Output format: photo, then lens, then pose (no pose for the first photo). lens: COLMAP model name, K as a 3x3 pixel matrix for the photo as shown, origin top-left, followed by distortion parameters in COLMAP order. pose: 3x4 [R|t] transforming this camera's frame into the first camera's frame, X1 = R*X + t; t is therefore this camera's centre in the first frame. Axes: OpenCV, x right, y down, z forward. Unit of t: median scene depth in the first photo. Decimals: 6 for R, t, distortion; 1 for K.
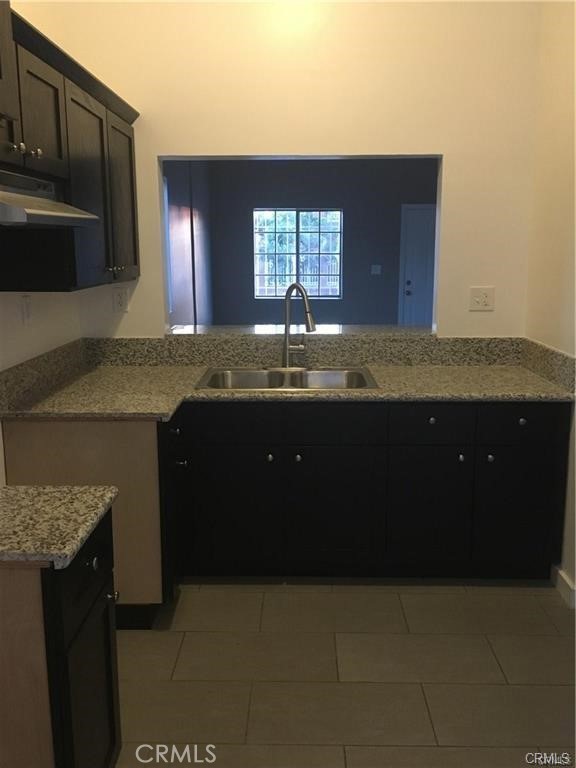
lens RADIAL K [[659.7, 0, 285.7], [0, 659.7, 366.6], [0, 0, 1]] dist [0.084359, -0.110471]
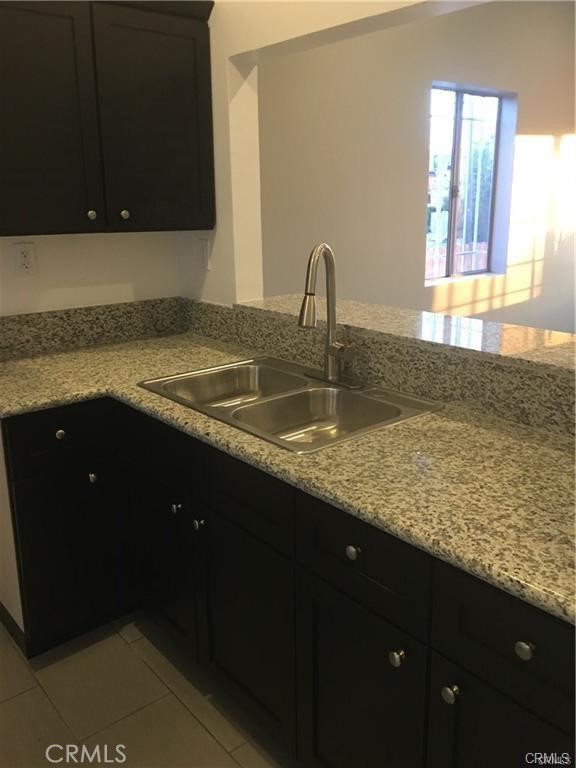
lens RADIAL K [[659.7, 0, 285.7], [0, 659.7, 366.6], [0, 0, 1]] dist [0.084359, -0.110471]
pose [[0.655531, 0.185099, -0.732132, 0.428853], [-0.128290, 0.982699, 0.133581, -0.087439], [0.744191, 0.006359, 0.667936, 0.541207]]
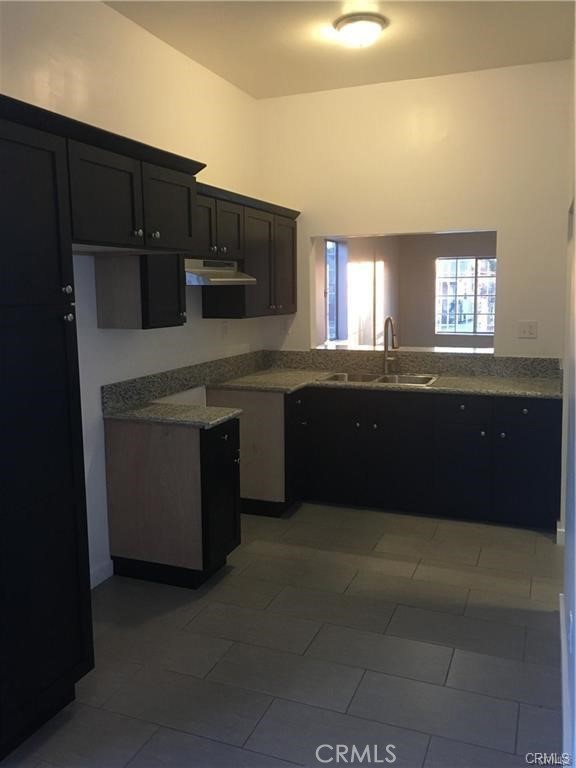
lens RADIAL K [[659.7, 0, 285.7], [0, 659.7, 366.6], [0, 0, 1]] dist [0.084359, -0.110471]
pose [[0.935551, 0.037062, -0.351242, 0.311827], [-0.058190, 0.997063, -0.049785, 0.073776], [0.348366, 0.067015, 0.934960, -0.471458]]
